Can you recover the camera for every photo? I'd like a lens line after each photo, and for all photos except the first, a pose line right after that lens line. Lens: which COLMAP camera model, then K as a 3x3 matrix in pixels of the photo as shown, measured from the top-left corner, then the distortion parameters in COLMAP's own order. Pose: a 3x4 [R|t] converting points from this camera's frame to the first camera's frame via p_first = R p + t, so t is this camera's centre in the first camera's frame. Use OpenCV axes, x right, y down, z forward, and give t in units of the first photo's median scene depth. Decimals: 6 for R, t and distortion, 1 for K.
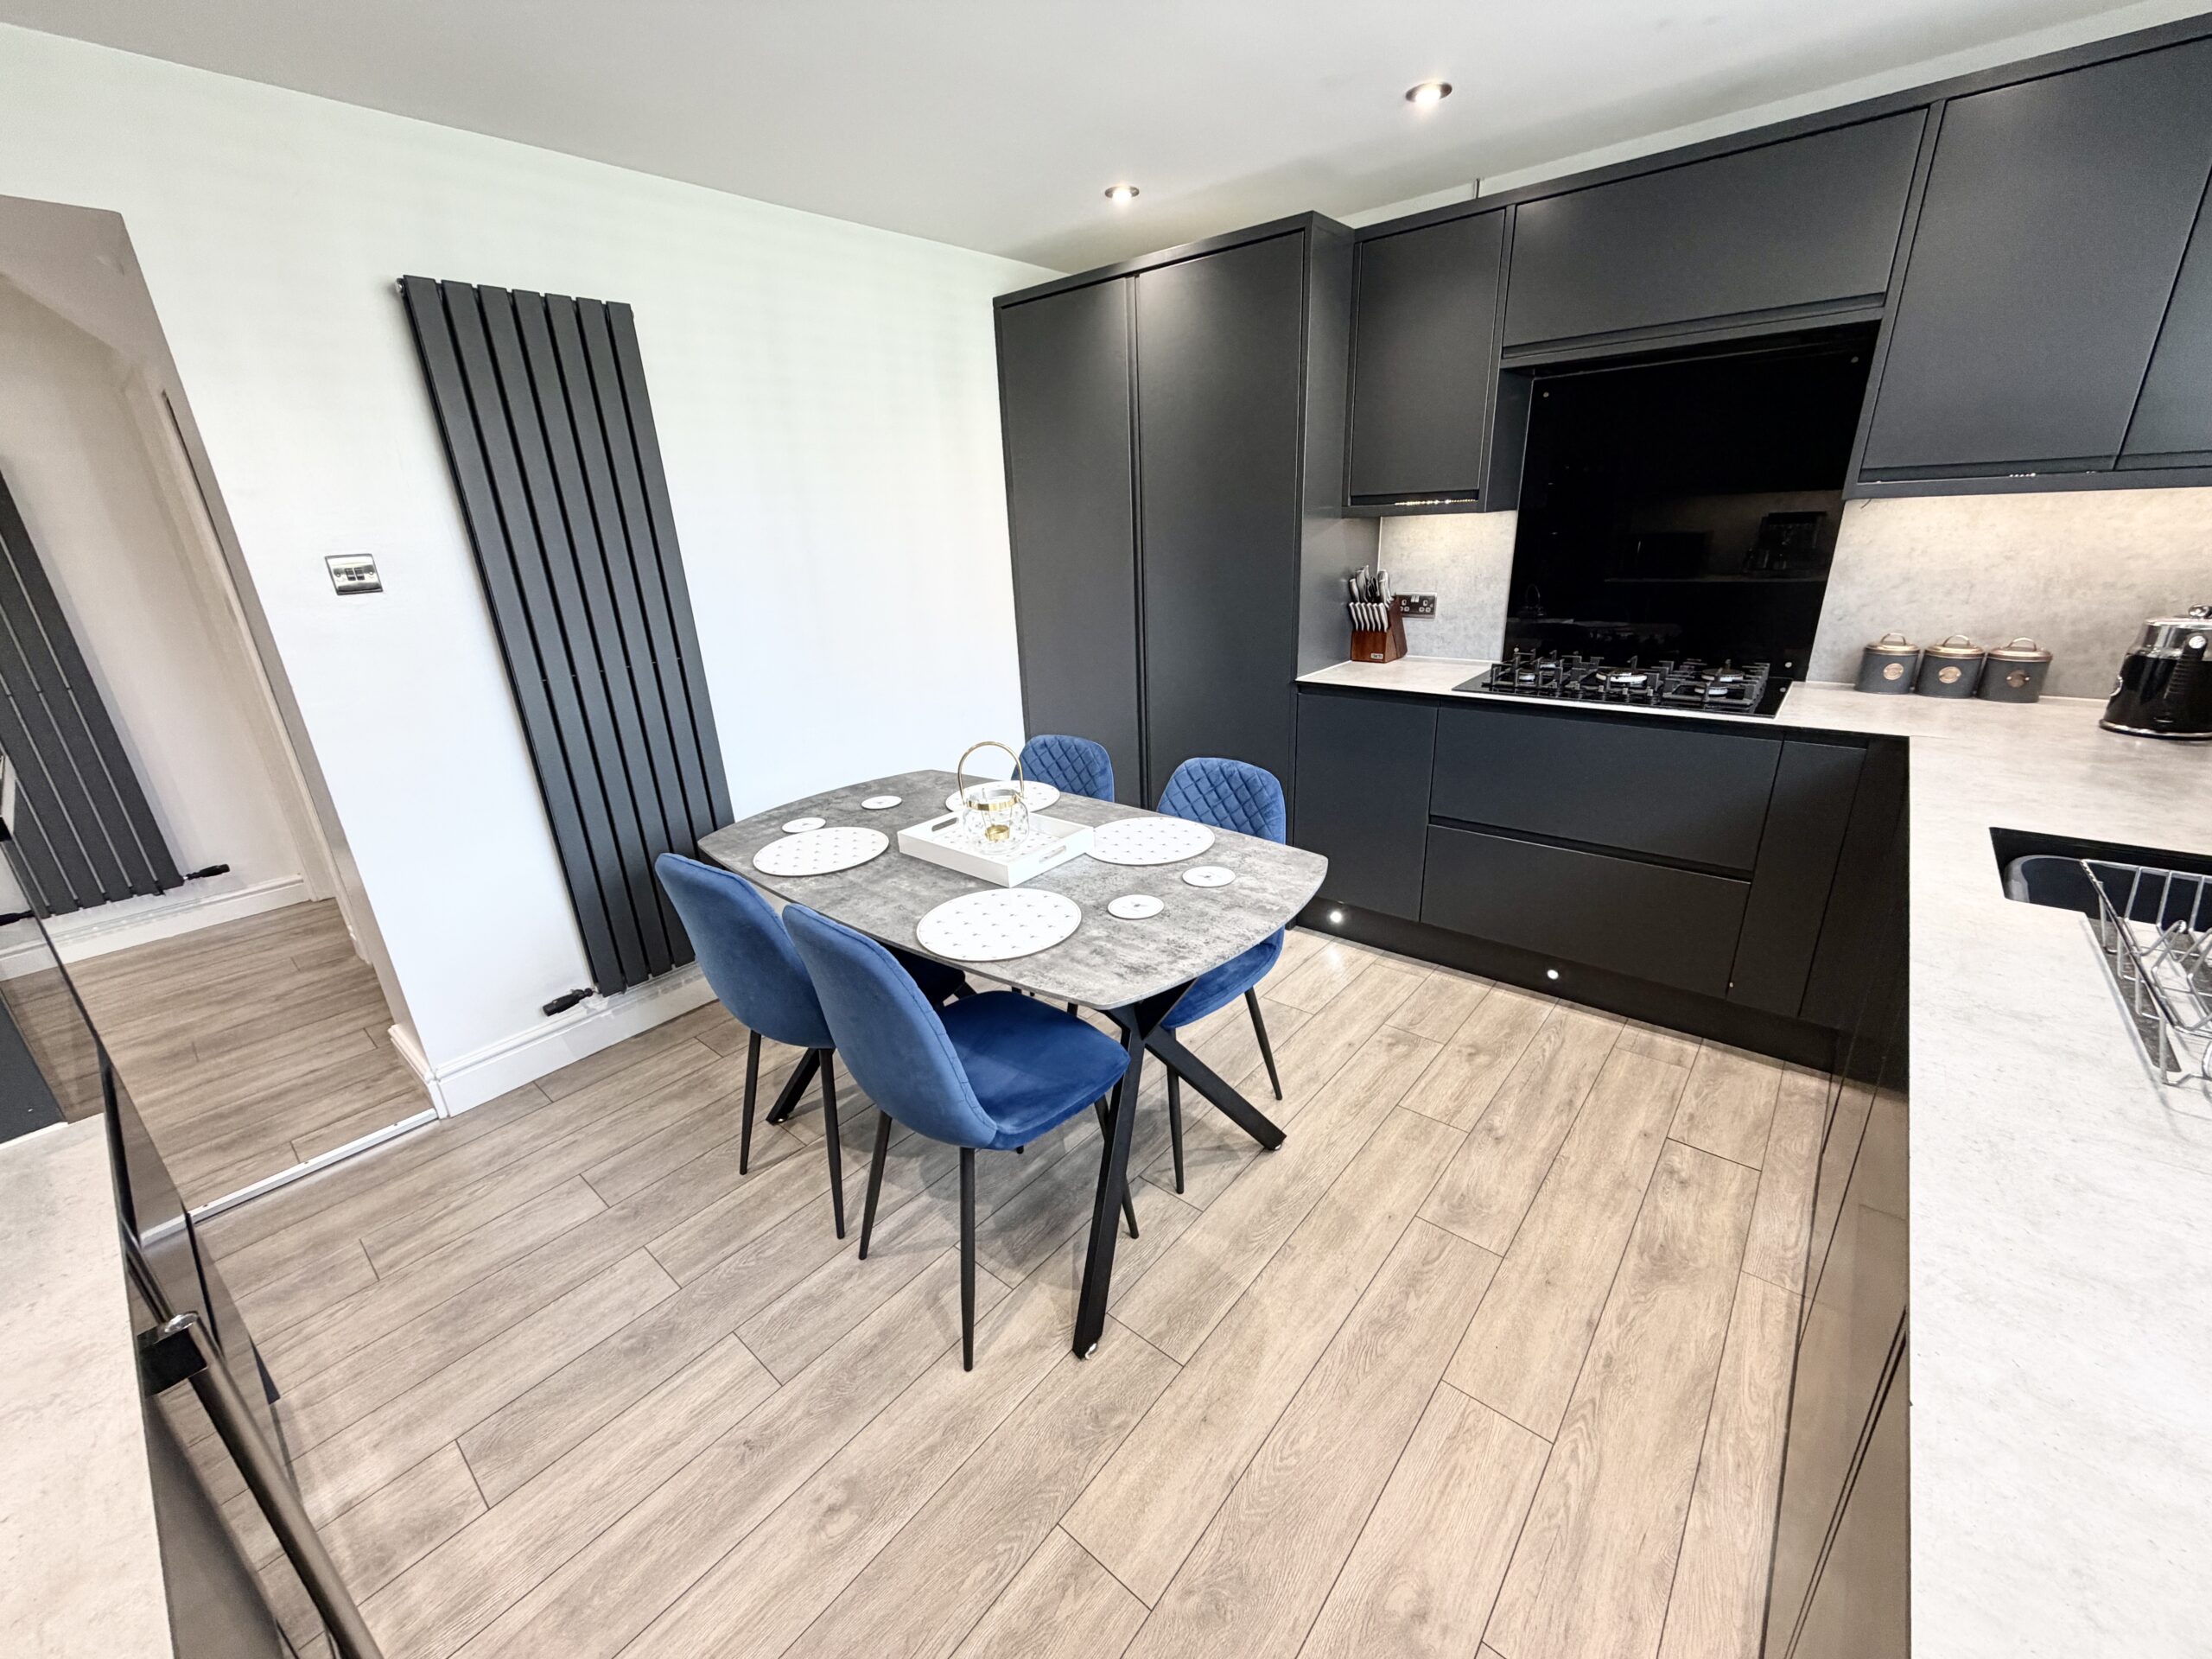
lens RADIAL K [[874.8, 0, 1105.3], [0, 874.8, 830.2], [0, 0, 1]] dist [0.001122, -0.000241]
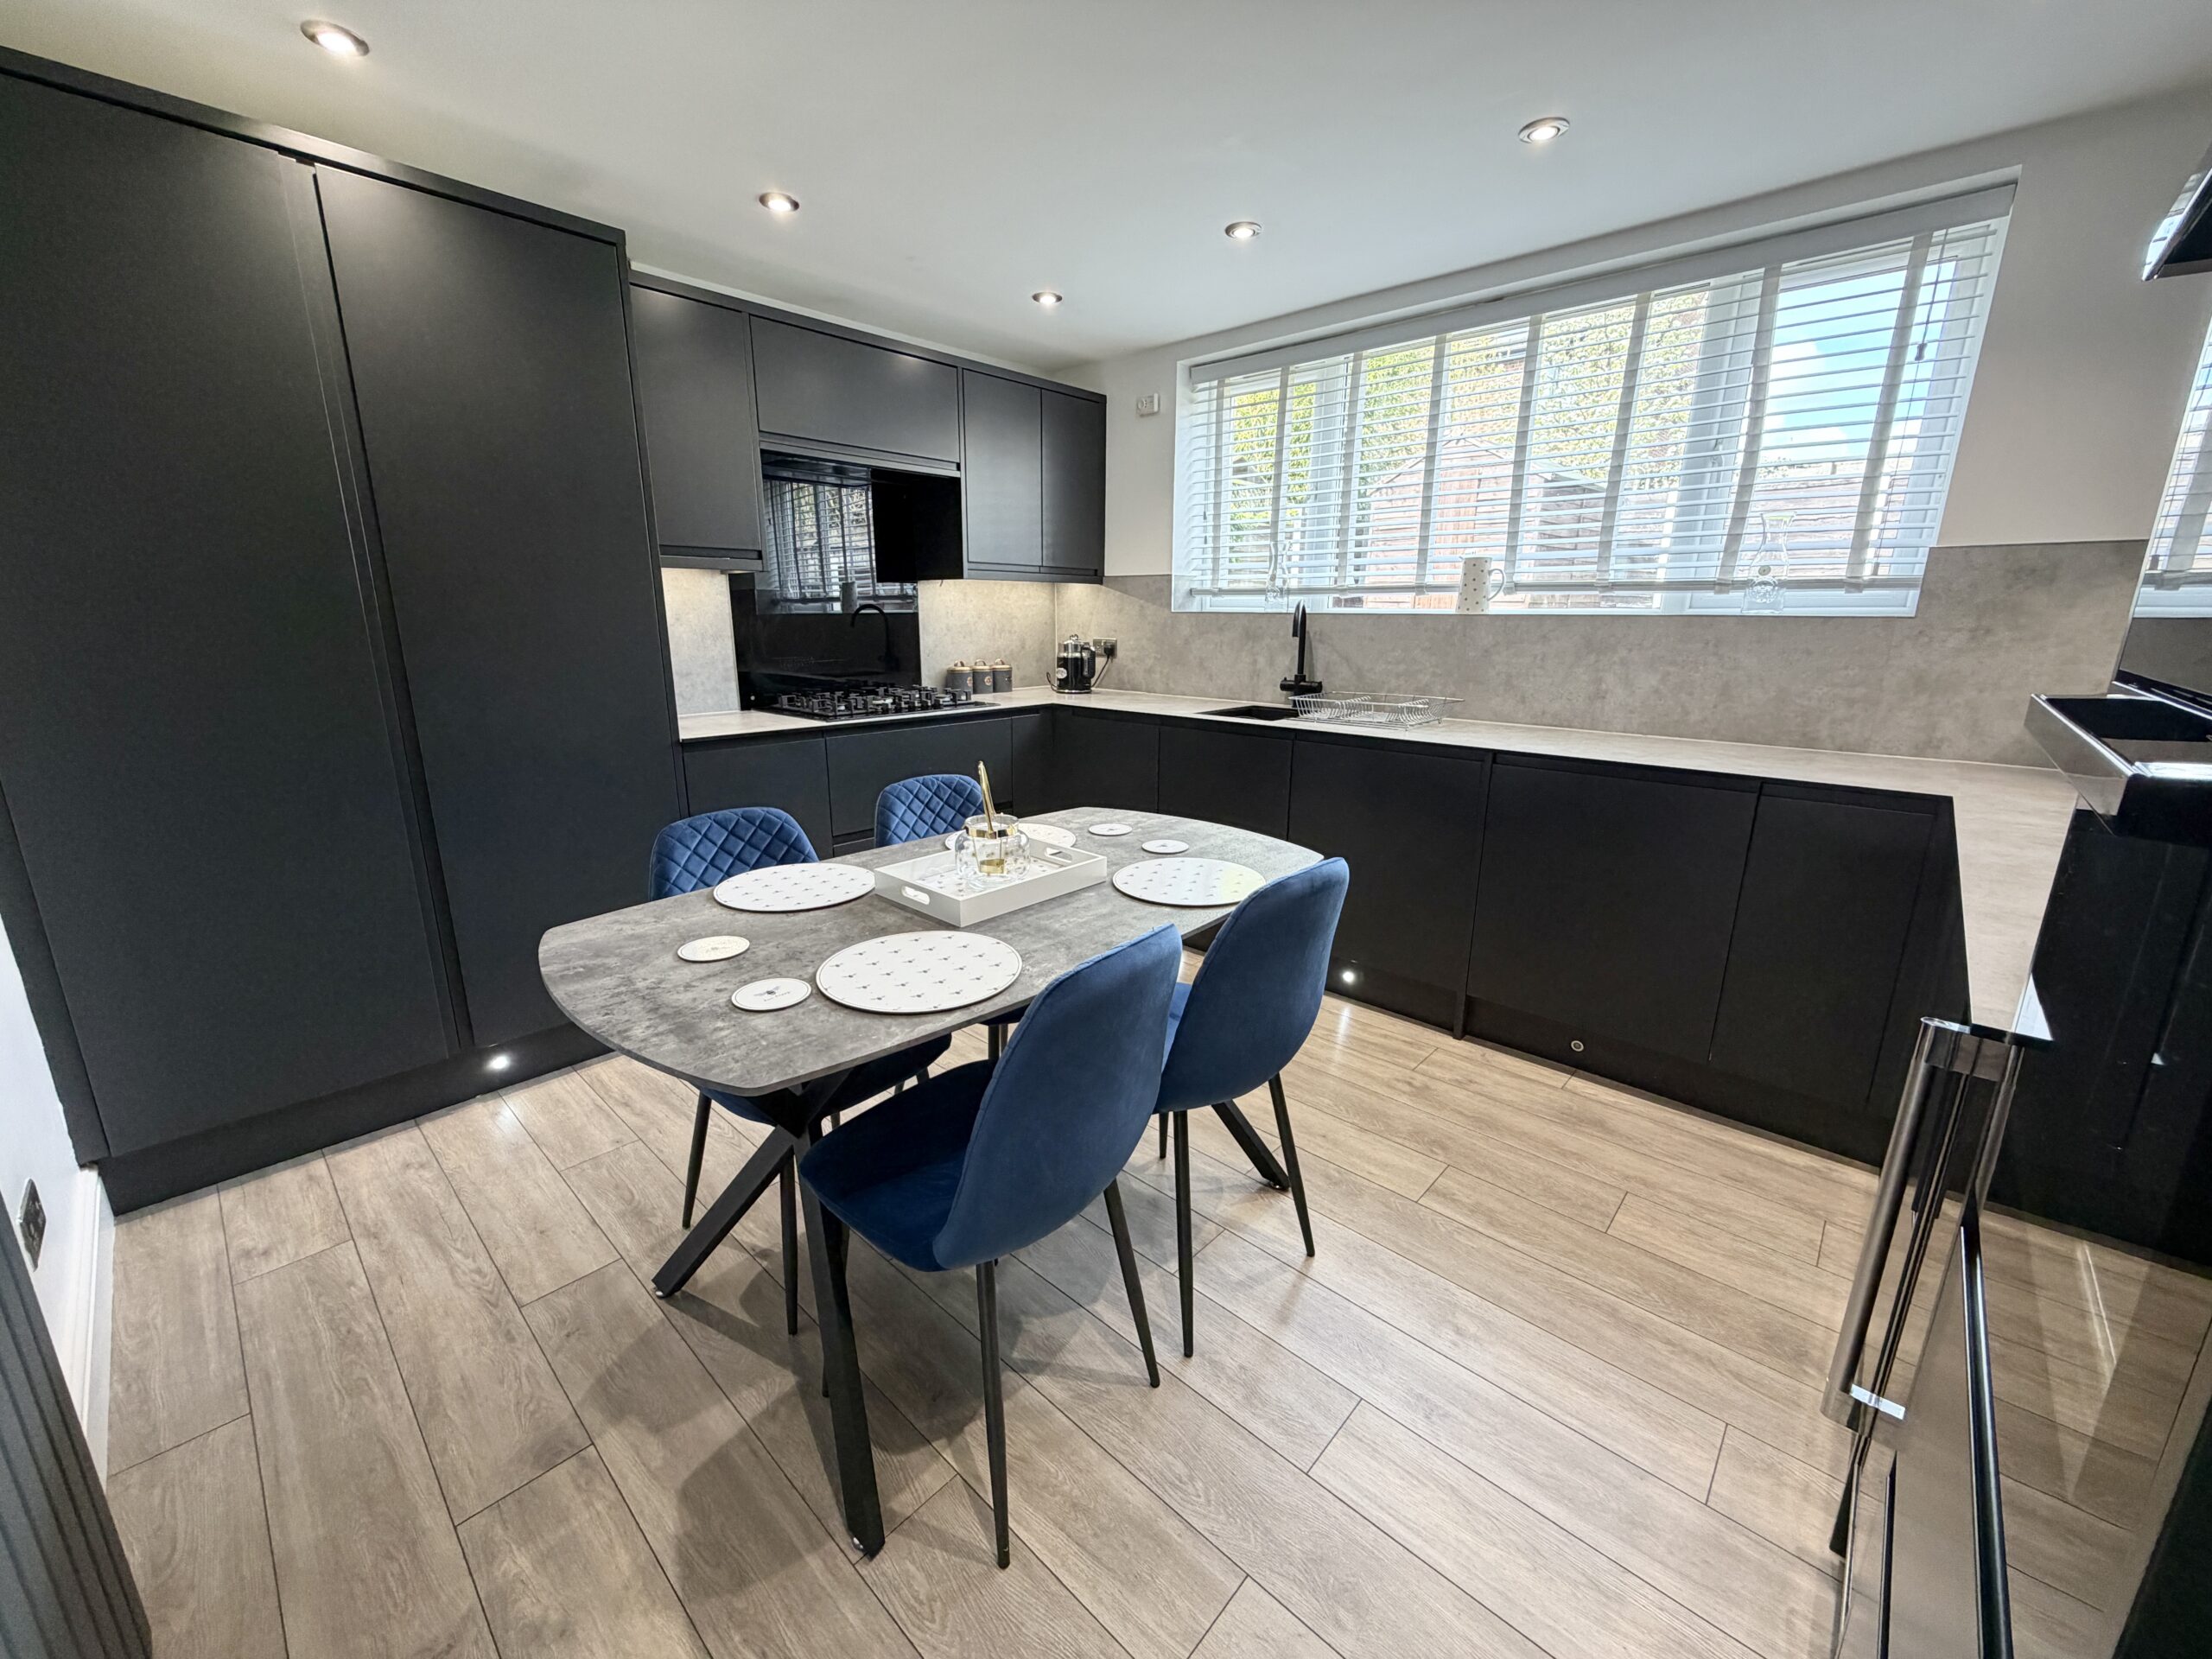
lens RADIAL K [[874.8, 0, 1099.5], [0, 874.8, 826.1], [0, 0, 1]] dist [0.001122, -0.000241]
pose [[0.045048, -0.193381, 0.980089, -0.856995], [0.334768, 0.927280, 0.167574, -0.127756], [-0.941223, 0.320554, 0.106510, 0.707491]]
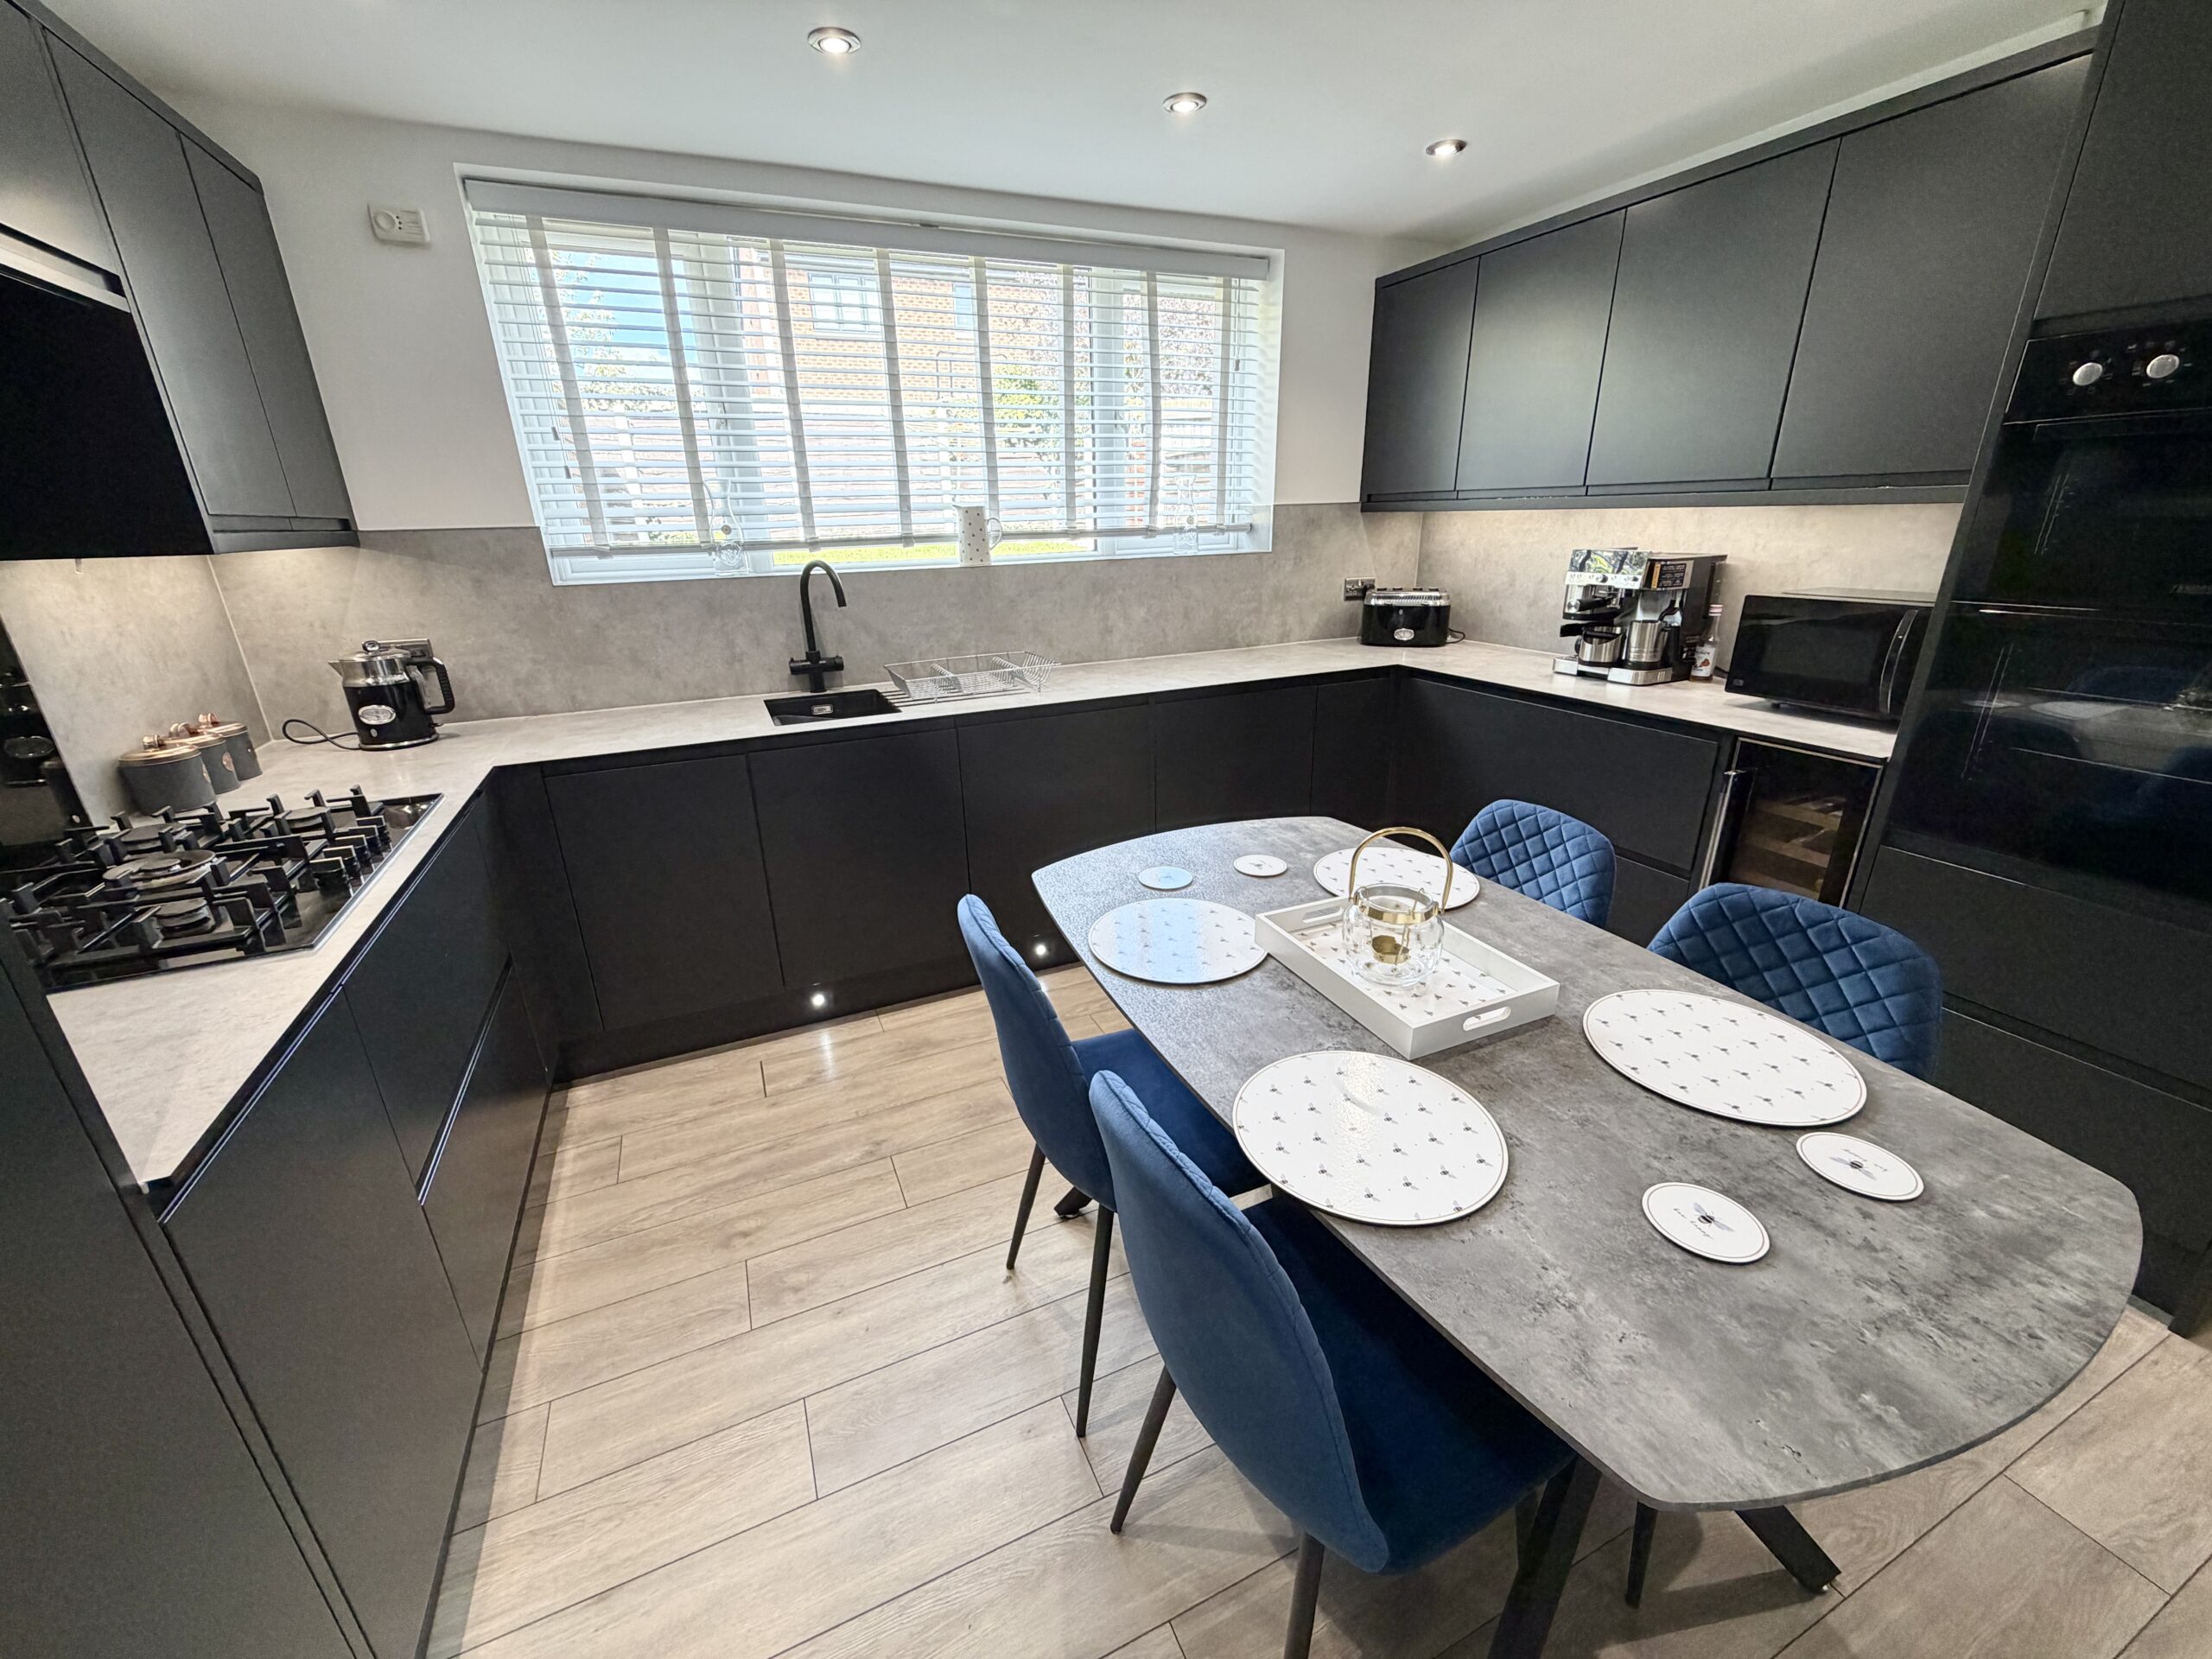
lens RADIAL K [[874.8, 0, 1096.4], [0, 874.8, 828.3], [0, 0, 1]] dist [0.001122, -0.000241]
pose [[-0.896871, -0.081342, 0.434748, -0.183630], [0.213428, 0.781335, 0.586485, -0.459102], [-0.387390, 0.618789, -0.683396, 1.326925]]
